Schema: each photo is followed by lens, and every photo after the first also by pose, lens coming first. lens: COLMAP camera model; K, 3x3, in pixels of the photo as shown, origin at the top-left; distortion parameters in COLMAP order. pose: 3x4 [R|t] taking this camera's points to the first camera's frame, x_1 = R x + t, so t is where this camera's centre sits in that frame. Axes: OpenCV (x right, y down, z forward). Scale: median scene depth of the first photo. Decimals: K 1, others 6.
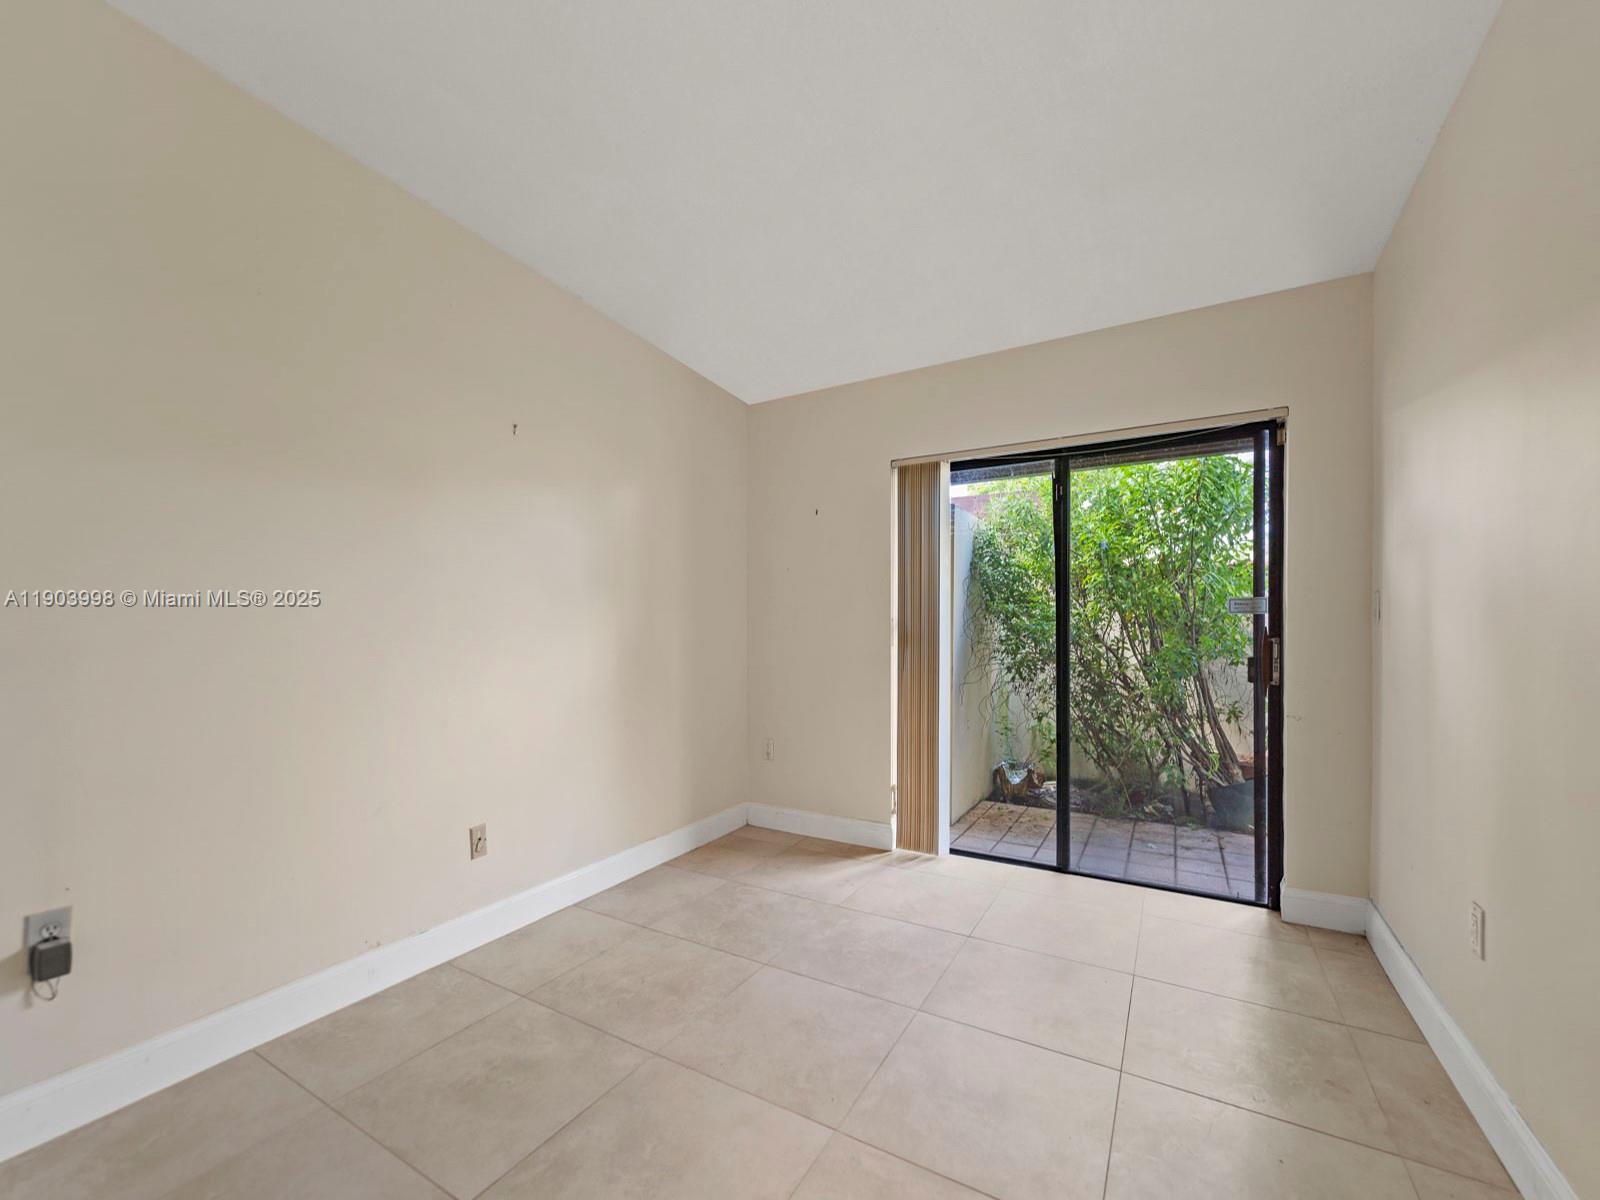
lens RADIAL K [[649.6, 0, 785.5], [0, 649.6, 613.6], [0, 0, 1]] dist [-0.003068, 0.000374]
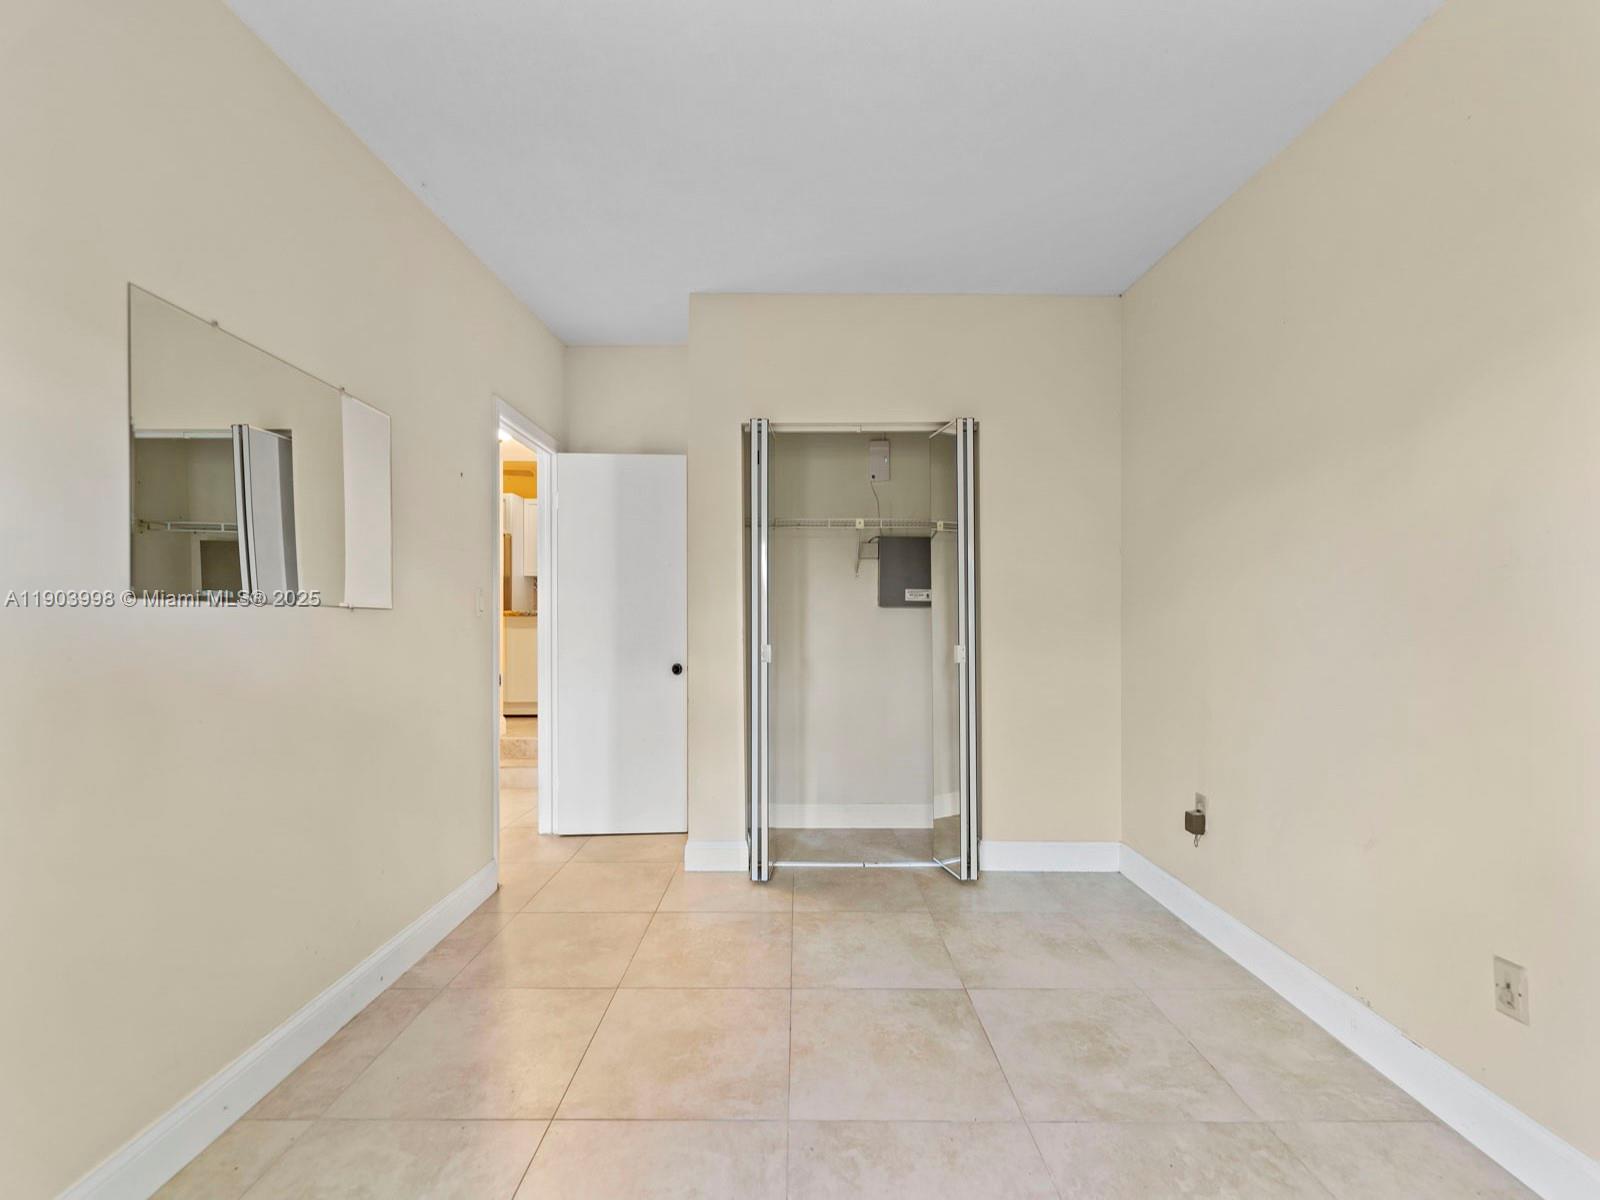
lens RADIAL K [[649.6, 0, 789.0], [0, 649.6, 605.6], [0, 0, 1]] dist [-0.003068, 0.000374]
pose [[-0.861833, -0.010829, -0.507077, 0.565165], [0.016271, 0.998667, -0.048983, 0.045377], [0.506932, -0.050466, -0.860508, 1.805491]]
